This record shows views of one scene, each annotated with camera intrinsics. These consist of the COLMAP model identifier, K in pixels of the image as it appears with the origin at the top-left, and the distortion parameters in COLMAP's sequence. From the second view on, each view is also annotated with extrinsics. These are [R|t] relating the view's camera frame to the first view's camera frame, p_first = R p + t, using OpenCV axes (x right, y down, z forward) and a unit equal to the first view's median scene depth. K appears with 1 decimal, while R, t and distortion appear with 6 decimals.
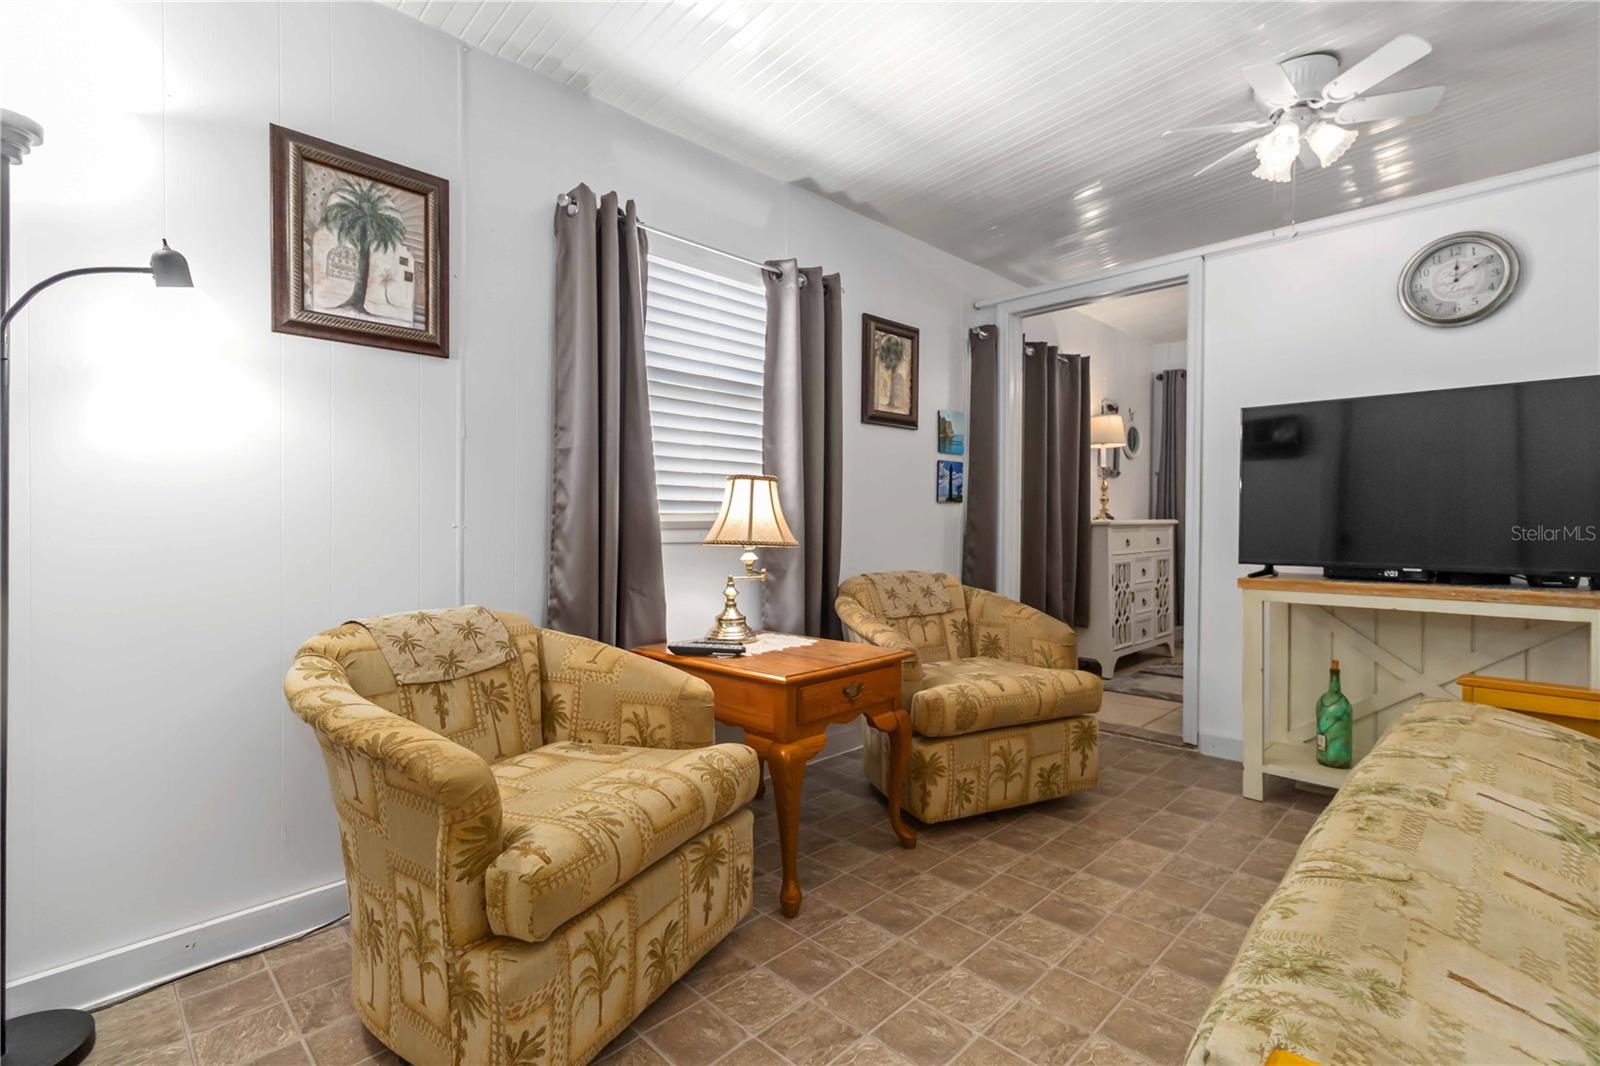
lens RADIAL K [[746.0, 0, 797.9], [0, 746.0, 526.9], [0, 0, 1]] dist [0.002391, -0.000391]
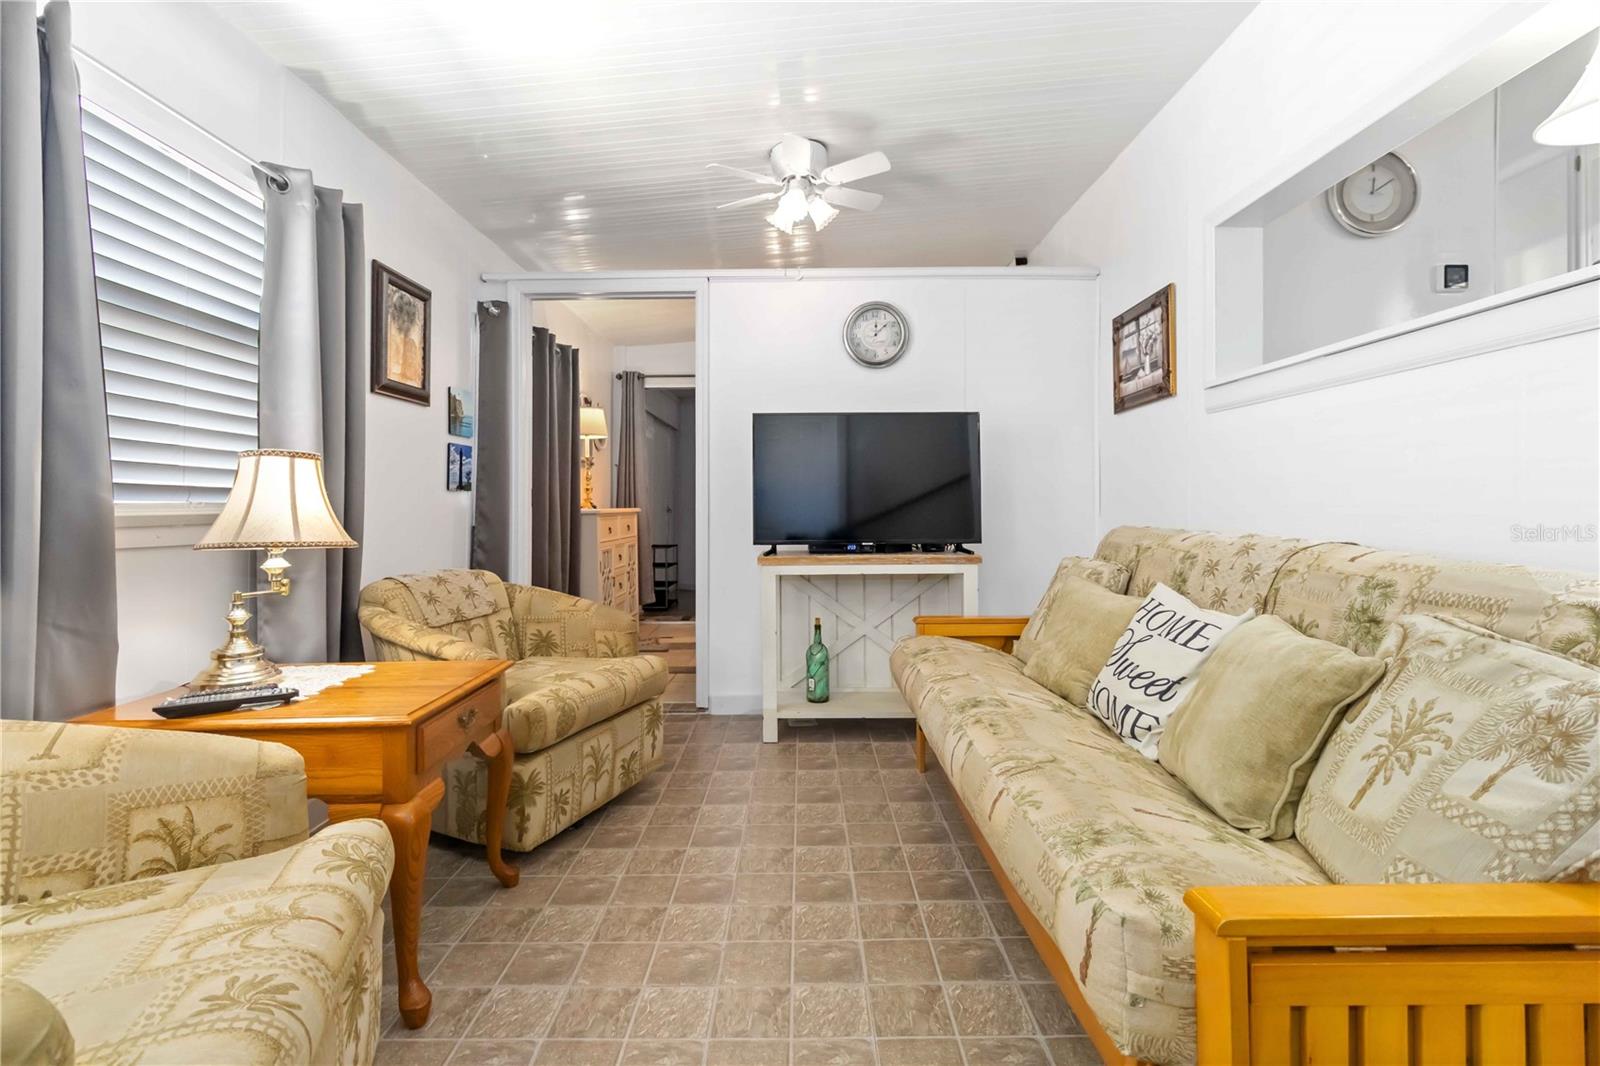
lens RADIAL K [[746.0, 0, 794.5], [0, 746.0, 498.4], [0, 0, 1]] dist [0.002391, -0.000391]
pose [[0.711428, 0.001974, 0.702756, -0.209403], [0.014357, 0.999747, -0.017342, -0.002952], [-0.702612, 0.022426, 0.711219, 0.125315]]
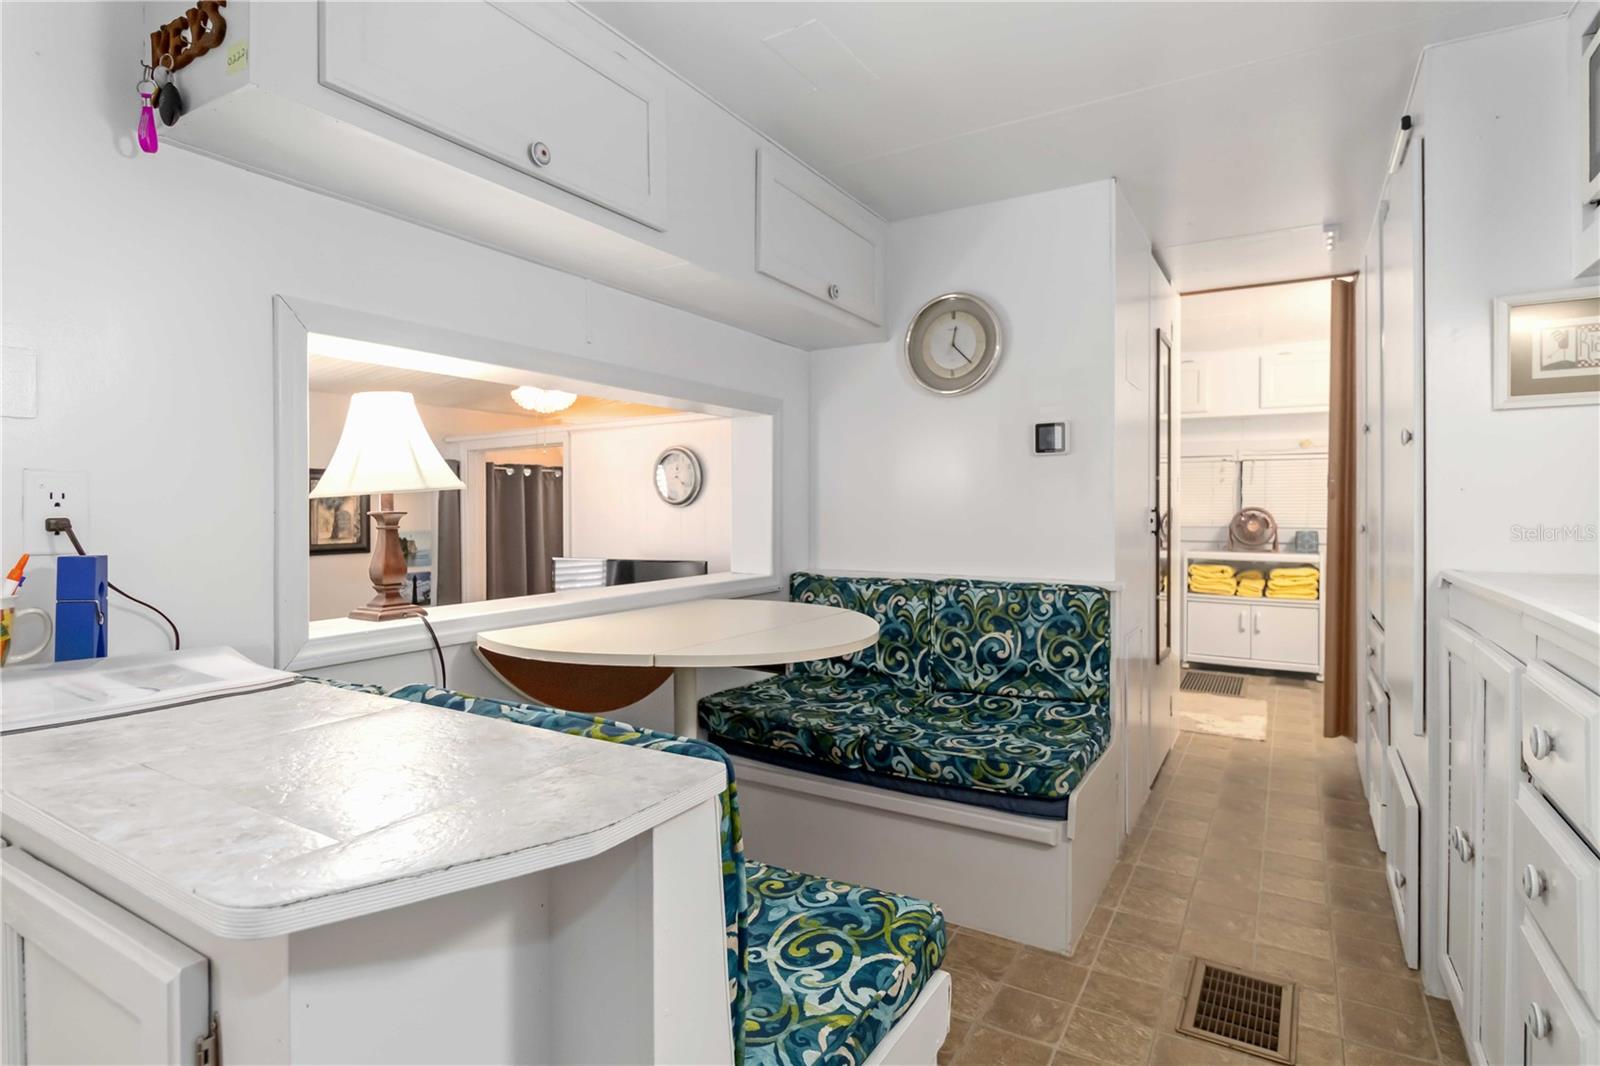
lens RADIAL K [[820.6, 0, 790.7], [0, 820.6, 507.3], [0, 0, 1]] dist [0.006244, 0.000276]
pose [[0.972471, -0.010677, 0.232778, 0.735962], [0.015385, 0.999712, -0.018421, -0.240909], [-0.232514, 0.021495, 0.972355, -0.667256]]
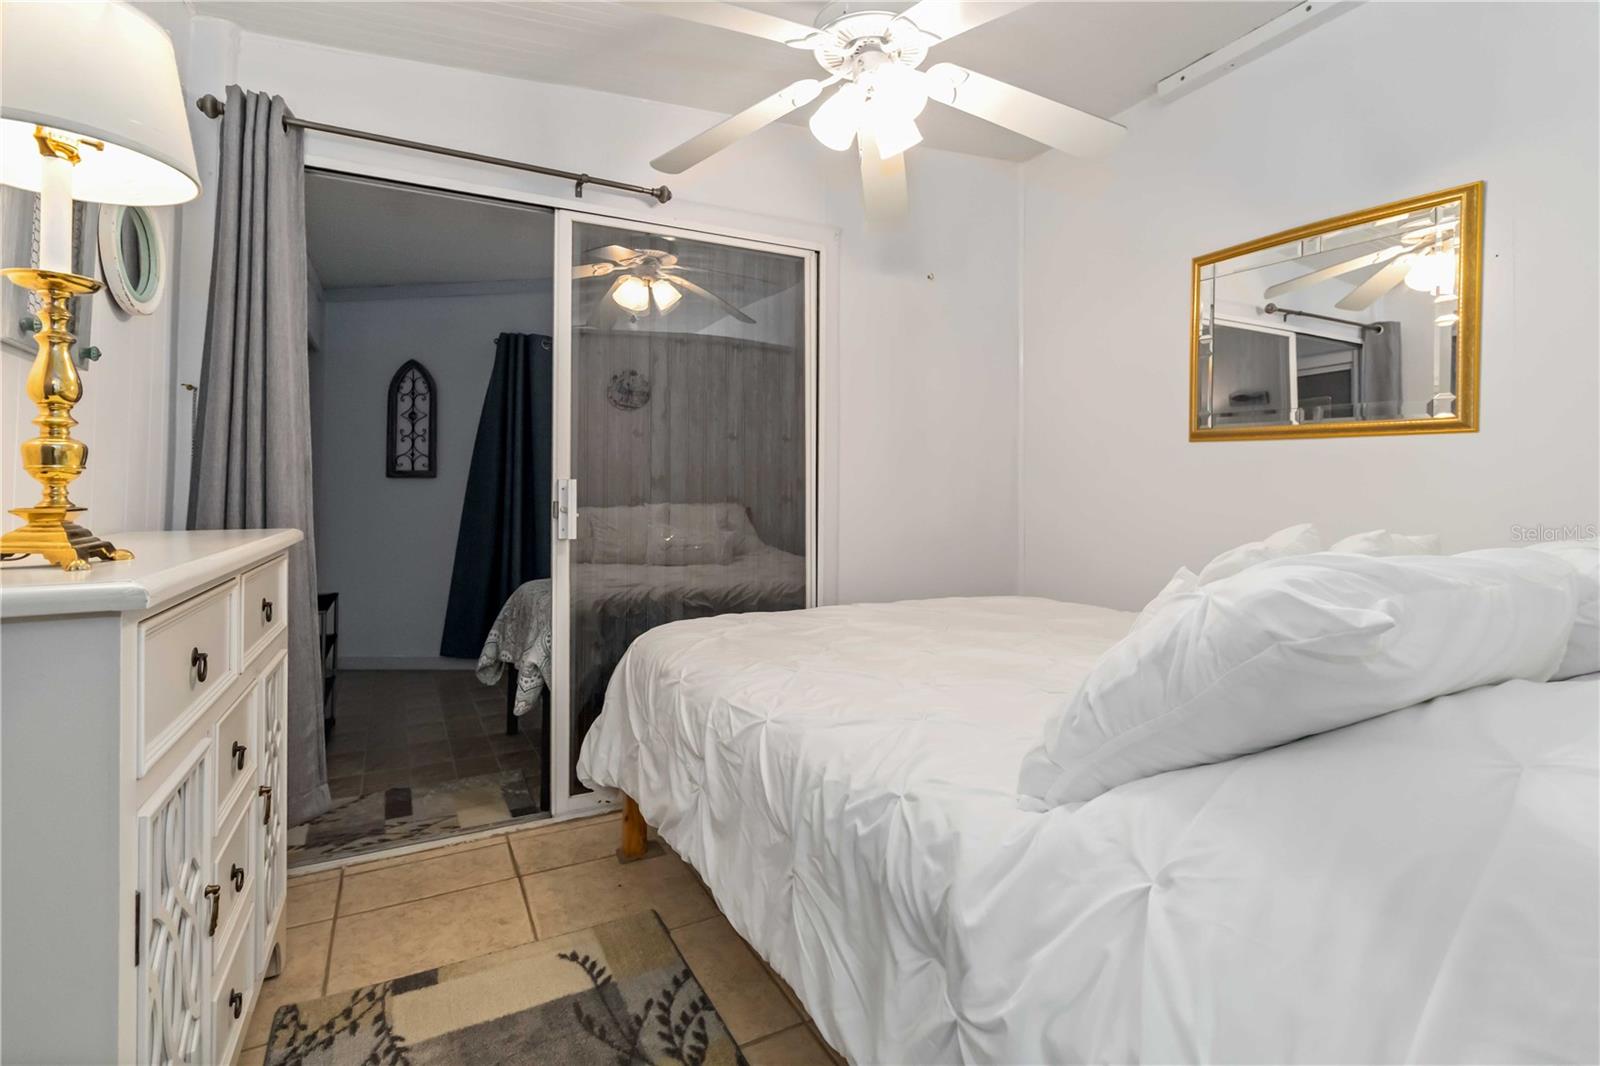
lens RADIAL K [[746.0, 0, 782.1], [0, 746.0, 471.1], [0, 0, 1]] dist [0.002391, -0.000391]
pose [[0.304917, 0.026668, 0.952006, 0.542704], [0.008075, 0.999500, -0.030584, -0.046810], [-0.952345, 0.017013, 0.304549, 1.450323]]
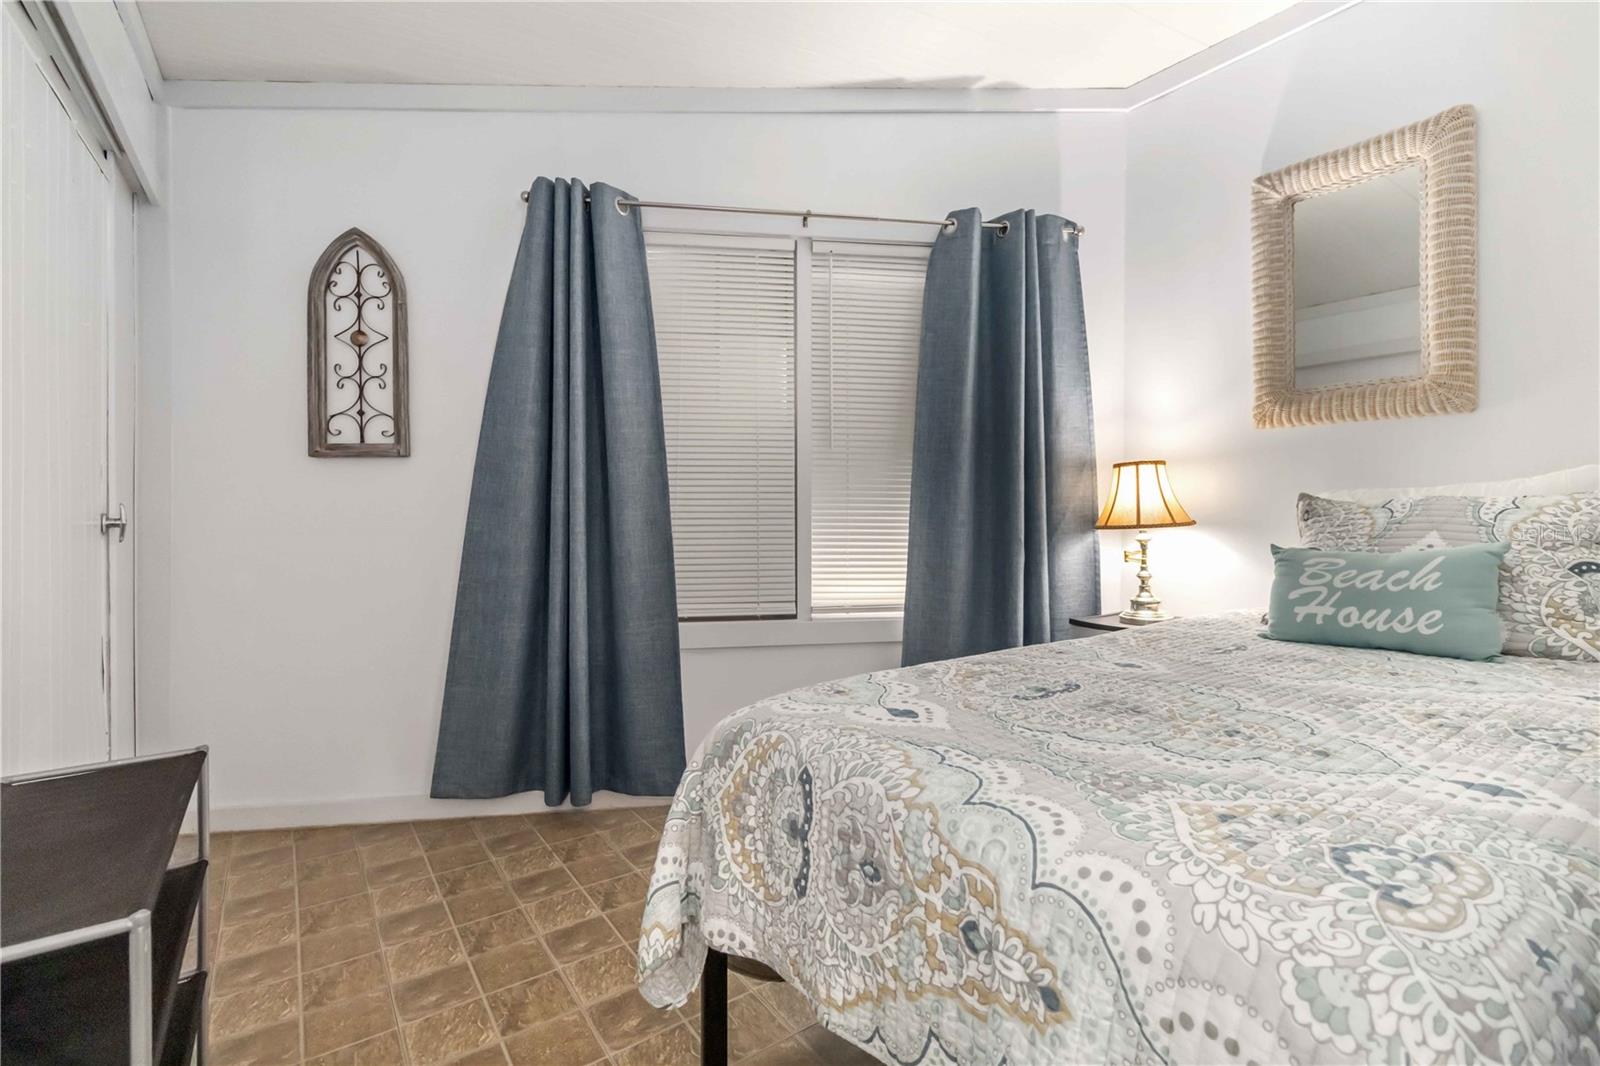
lens RADIAL K [[746.0, 0, 796.6], [0, 746.0, 496.8], [0, 0, 1]] dist [0.002391, -0.000391]
pose [[0.187139, -0.006806, 0.982310, 1.170558], [0.016765, 0.999852, 0.003734, -0.038748], [-0.982190, 0.015770, 0.187225, 2.141422]]
